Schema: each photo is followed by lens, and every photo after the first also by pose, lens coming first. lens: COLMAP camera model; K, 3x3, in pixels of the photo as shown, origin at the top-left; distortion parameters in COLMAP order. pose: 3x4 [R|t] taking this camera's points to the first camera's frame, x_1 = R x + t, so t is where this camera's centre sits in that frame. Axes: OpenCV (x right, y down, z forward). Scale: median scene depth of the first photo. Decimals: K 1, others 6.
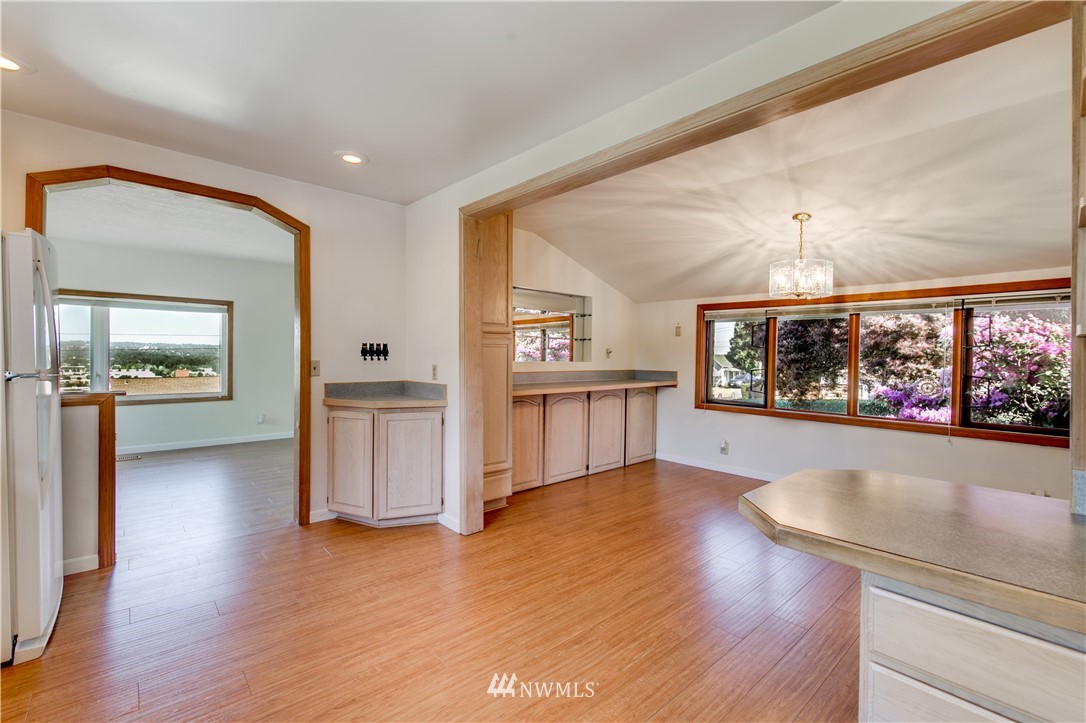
lens RADIAL K [[468.6, 0, 540.2], [0, 468.6, 359.1], [0, 0, 1]] dist [0.000321, 0.000110]
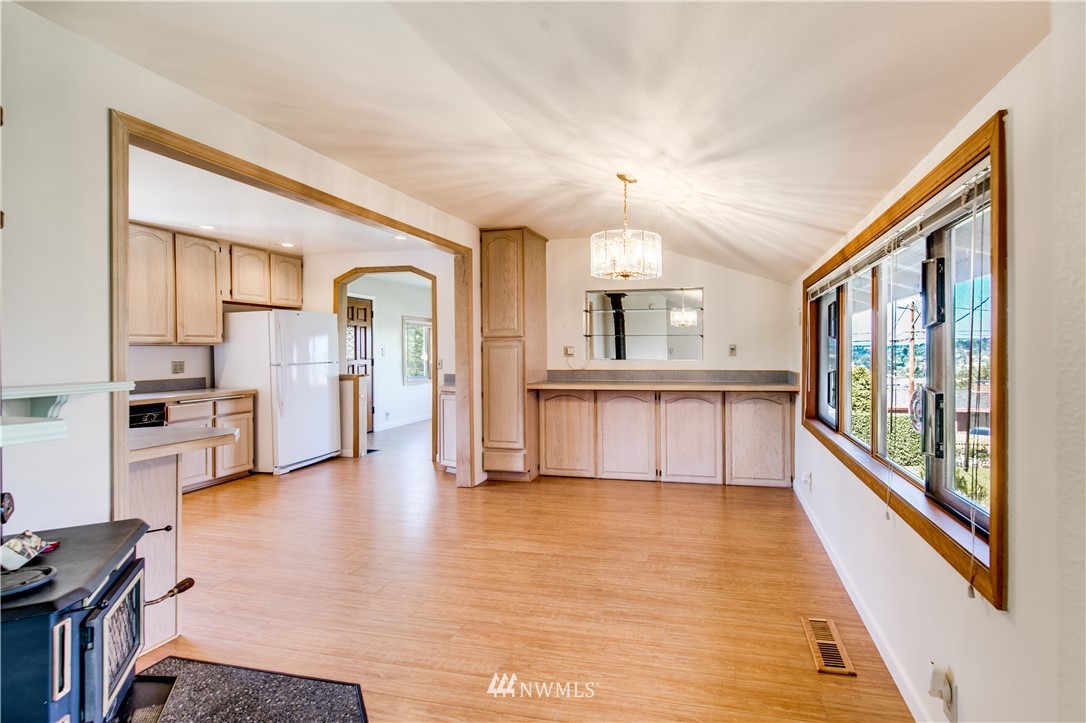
lens RADIAL K [[497.9, 0, 612.7], [0, 497.9, 351.6], [0, 0, 1]] dist [0.000844, 0.000174]
pose [[0.584658, -0.015617, -0.811129, 1.118217], [0.004277, 0.999860, -0.016167, 0.005440], [0.811268, 0.005983, 0.584643, 0.444725]]
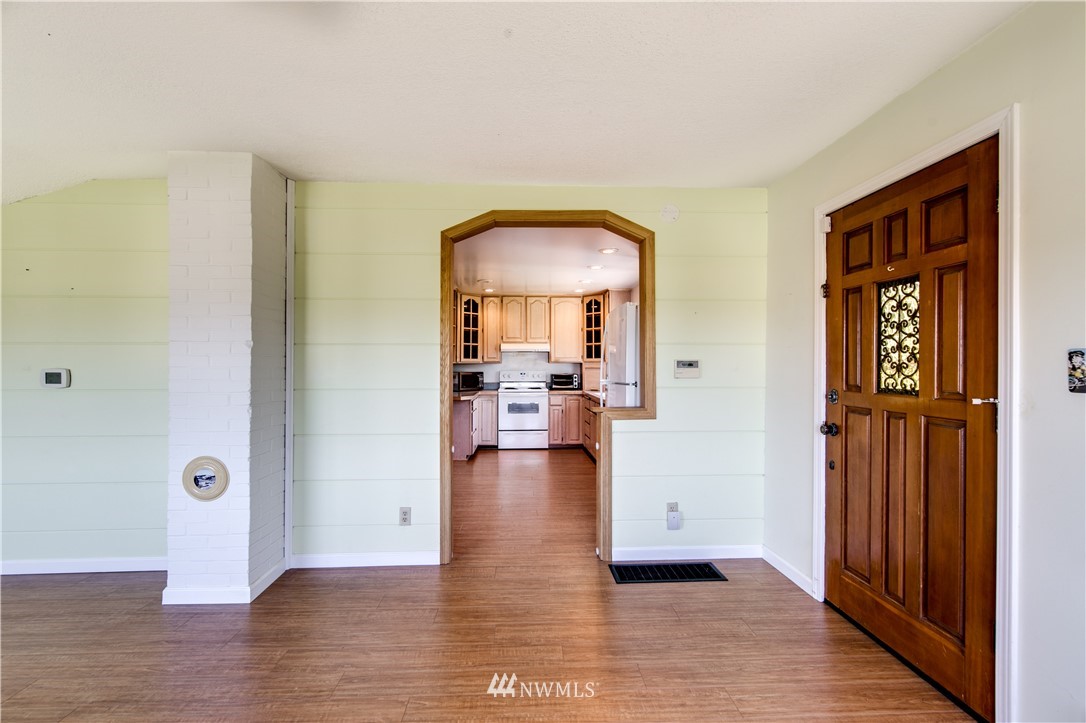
lens RADIAL K [[476.3, 0, 543.0], [0, 476.3, 361.5], [0, 0, 1]] dist [0.021249, 0.000086]
pose [[-0.778356, -0.009936, 0.627745, -1.116265], [-0.004329, 0.999936, 0.010460, -0.040967], [-0.627809, 0.005424, -0.778349, 1.455862]]
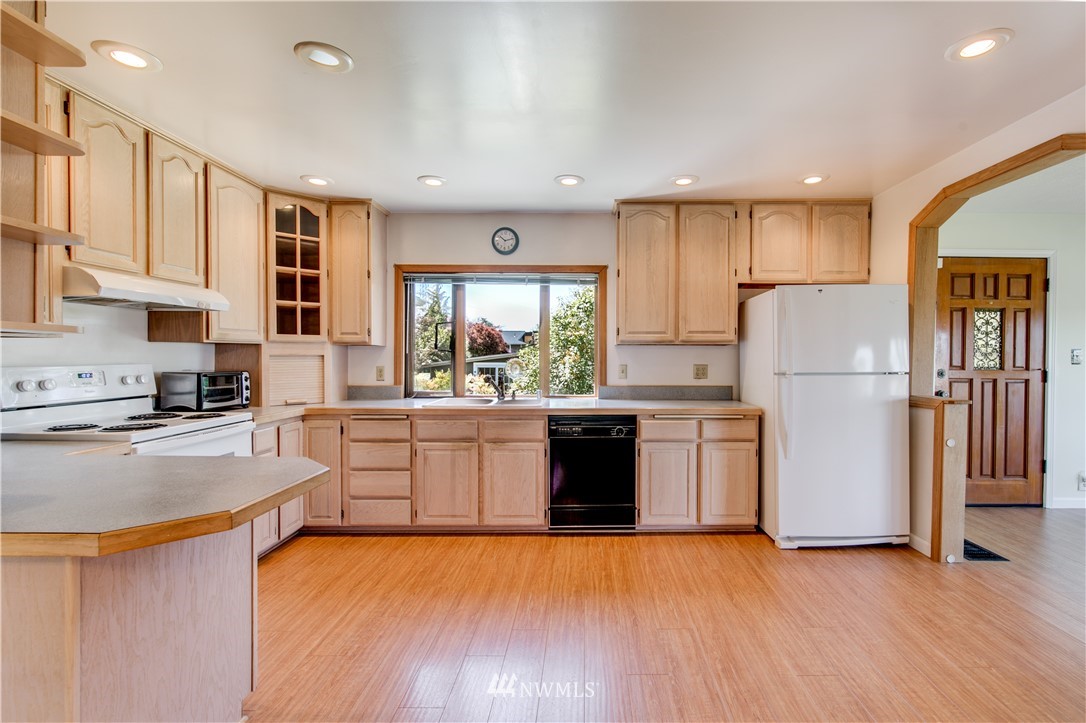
lens RADIAL K [[493.3, 0, 587.0], [0, 493.3, 361.5], [0, 0, 1]] dist [0.000453, 0.000021]
pose [[-0.661840, -0.008297, -0.749599, 0.329141], [-0.024091, 0.999658, 0.010205, -0.006133], [0.749258, 0.024812, -0.661814, 0.810965]]
